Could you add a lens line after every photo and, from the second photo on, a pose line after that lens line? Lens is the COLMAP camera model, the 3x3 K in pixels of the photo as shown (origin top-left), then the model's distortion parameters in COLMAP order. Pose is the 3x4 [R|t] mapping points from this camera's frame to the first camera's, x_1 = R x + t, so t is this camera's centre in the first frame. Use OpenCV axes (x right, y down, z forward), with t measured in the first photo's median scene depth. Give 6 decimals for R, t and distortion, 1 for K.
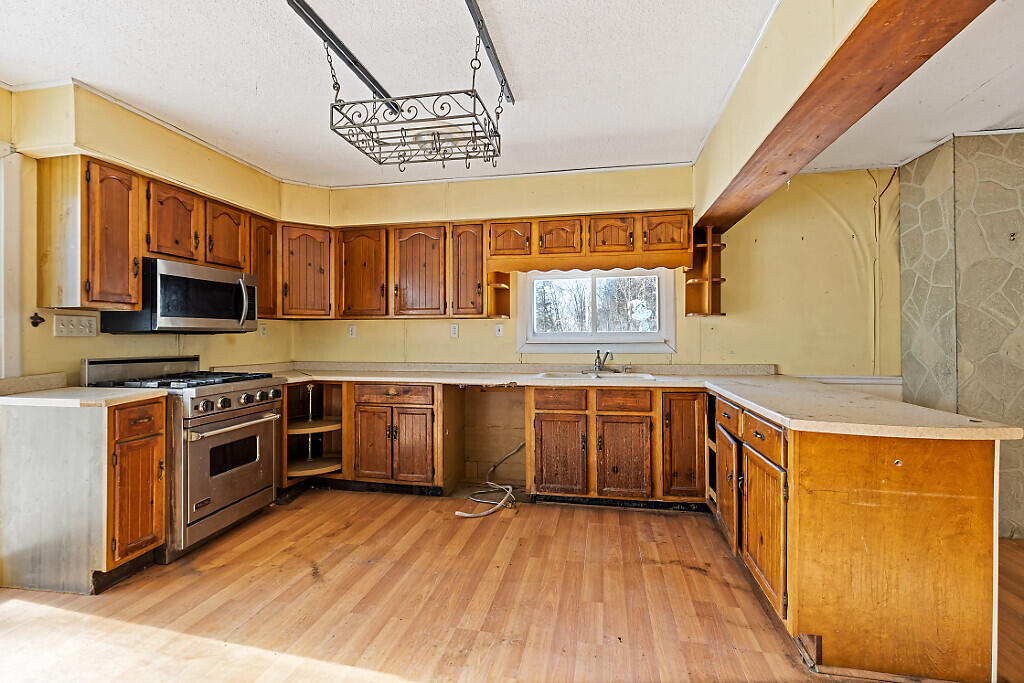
lens RADIAL K [[462.1, 0, 512.9], [0, 462.1, 336.8], [0, 0, 1]] dist [0.009755, 0.000160]
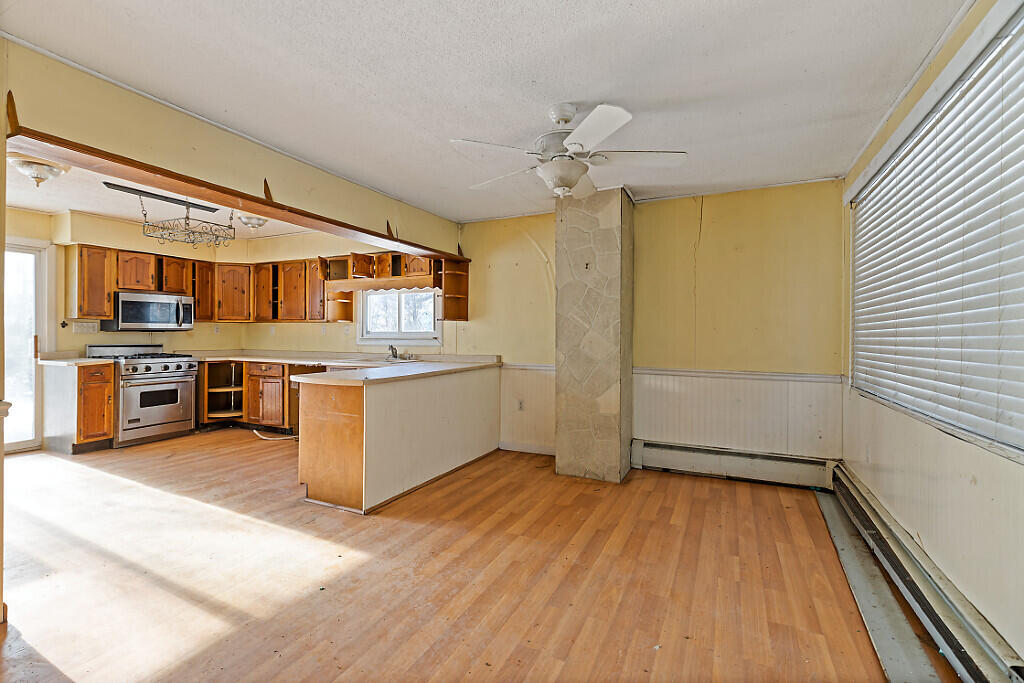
lens RADIAL K [[462.1, 0, 505.3], [0, 462.1, 336.2], [0, 0, 1]] dist [0.009755, 0.000160]
pose [[0.967332, 0.006917, -0.253417, 1.167913], [-0.006551, 0.999976, 0.002286, -0.002068], [0.253426, -0.000551, 0.967355, -0.417077]]
